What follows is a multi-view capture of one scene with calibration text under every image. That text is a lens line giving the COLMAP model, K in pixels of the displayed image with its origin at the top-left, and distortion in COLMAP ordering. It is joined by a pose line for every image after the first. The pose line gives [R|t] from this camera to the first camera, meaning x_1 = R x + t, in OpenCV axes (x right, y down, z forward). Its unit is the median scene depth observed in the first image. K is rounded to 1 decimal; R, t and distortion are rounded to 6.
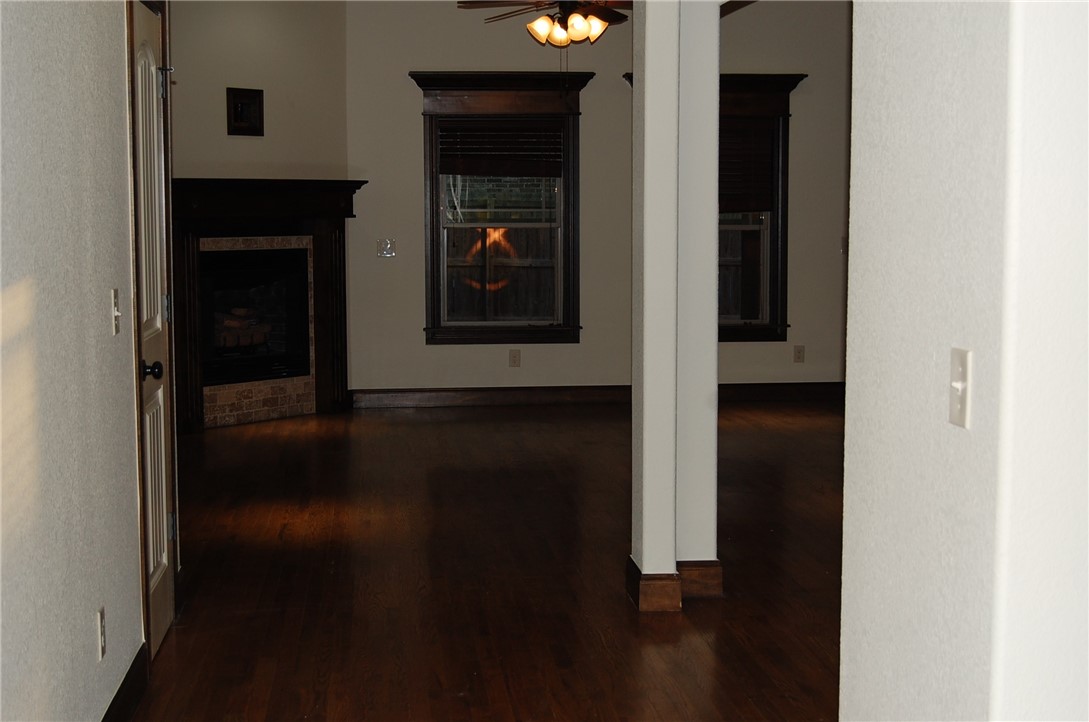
lens RADIAL K [[1662.5, 0, 542.8], [0, 1662.5, 360.1], [0, 0, 1]] dist [0.002900, 0.000000]
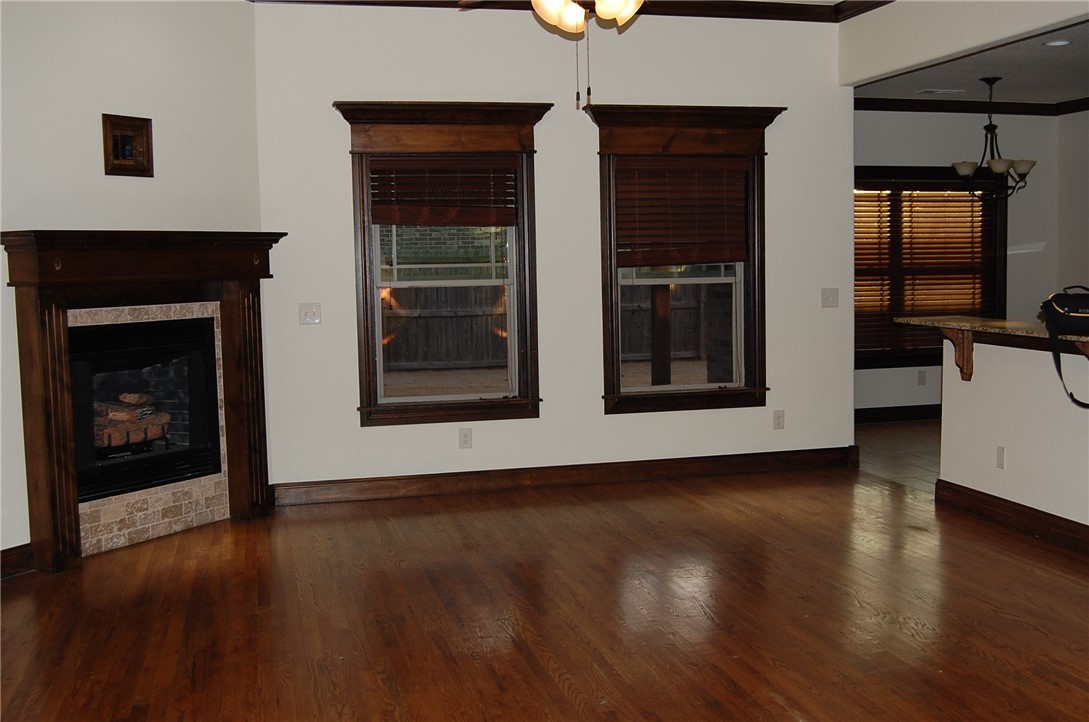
lens RADIAL K [[1177.2, 0, 544.1], [0, 1177.2, 363.1], [0, 0, 1]] dist [-0.047686, 0.000000]
pose [[0.990634, -0.028902, 0.133447, -0.058532], [0.029748, 0.999548, -0.004351, -0.037237], [-0.133261, 0.008280, 0.991046, 0.409560]]
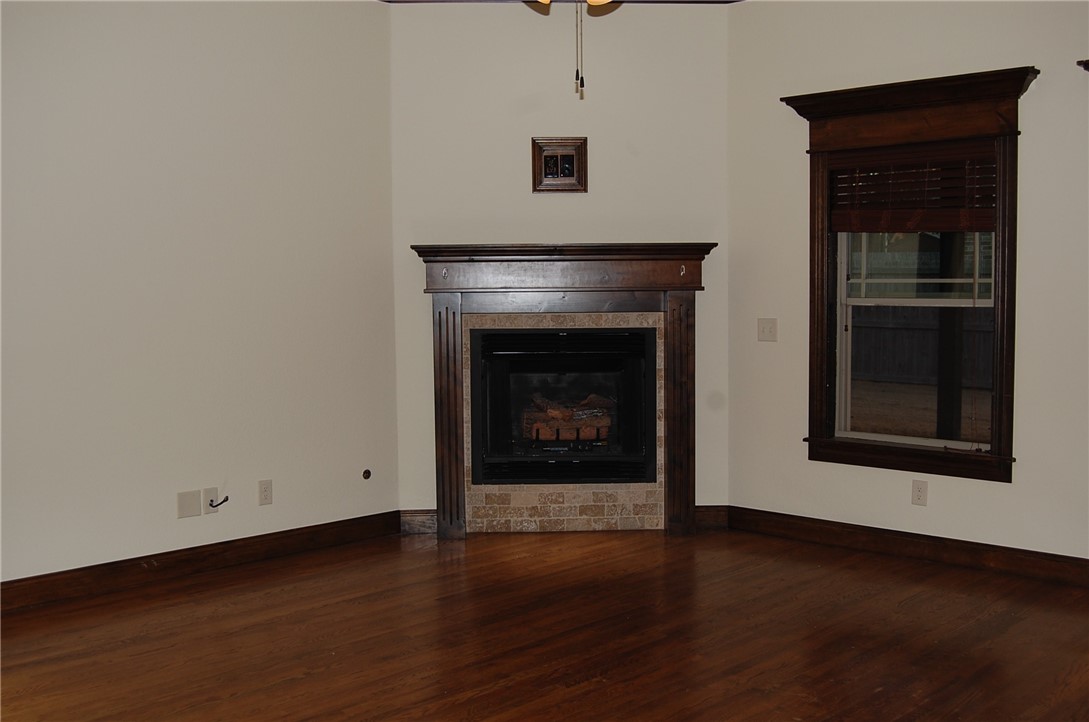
lens RADIAL K [[1177.2, 0, 547.9], [0, 1177.2, 360.0], [0, 0, 1]] dist [-0.047686, 0.000000]
pose [[0.644588, 0.050794, -0.762841, 0.262959], [-0.064376, 0.997853, 0.012046, -0.054516], [0.761815, 0.041344, 0.646474, 0.583525]]
